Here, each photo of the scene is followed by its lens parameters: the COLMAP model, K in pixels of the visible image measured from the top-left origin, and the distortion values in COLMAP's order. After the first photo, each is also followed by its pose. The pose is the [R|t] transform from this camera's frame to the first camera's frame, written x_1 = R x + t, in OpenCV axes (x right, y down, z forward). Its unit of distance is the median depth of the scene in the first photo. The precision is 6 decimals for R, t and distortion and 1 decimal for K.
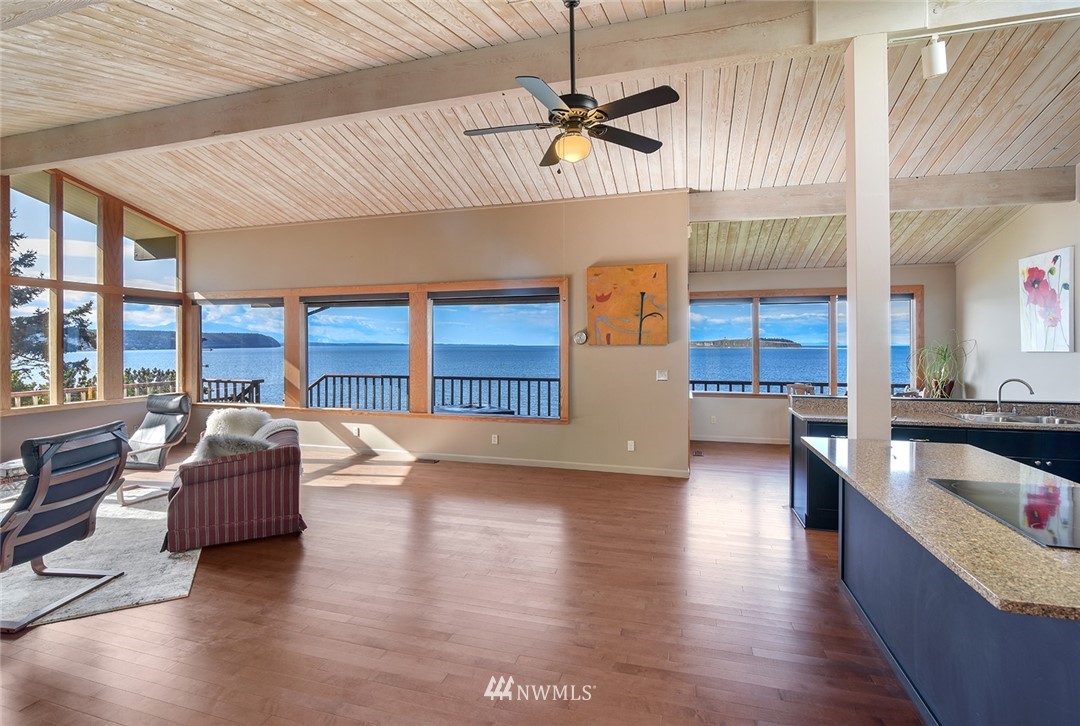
lens RADIAL K [[518.2, 0, 533.2], [0, 518.2, 345.1], [0, 0, 1]] dist [-0.009664, -0.000404]
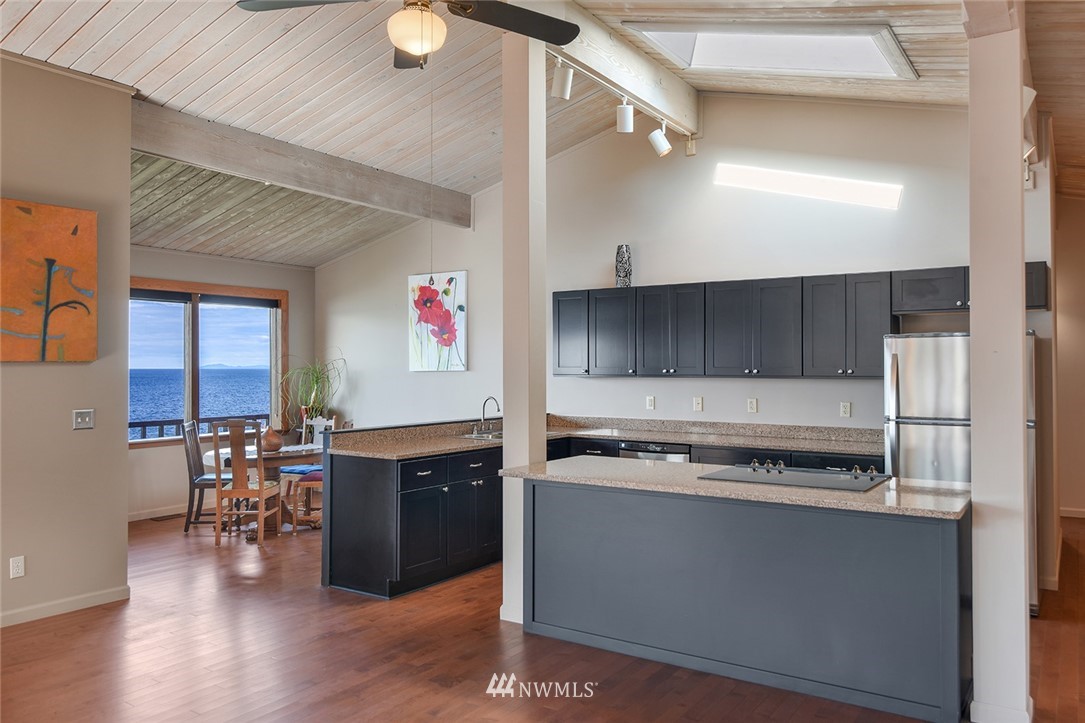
lens RADIAL K [[801.1, 0, 542.5], [0, 801.1, 361.5], [0, 0, 1]] dist [-0.004010, 0.000601]
pose [[0.296989, 0.006845, 0.954856, -0.392011], [0.001391, 0.999970, -0.007601, 0.005858], [-0.954880, 0.003585, 0.296971, 0.295107]]
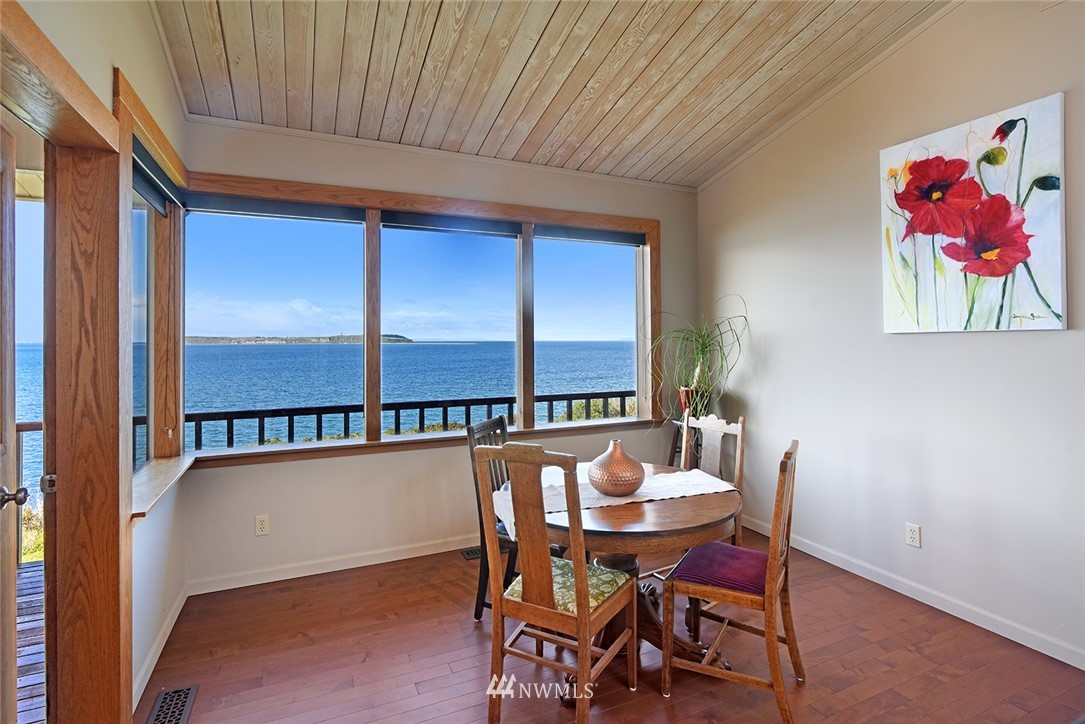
lens RADIAL K [[525.8, 0, 541.6], [0, 525.8, 332.3], [0, 0, 1]] dist [-0.002646, -0.000403]
pose [[0.752708, 0.006452, 0.658322, 0.337224], [0.004299, 0.999882, -0.014715, 0.017107], [-0.658340, 0.013906, 0.752592, 0.785876]]
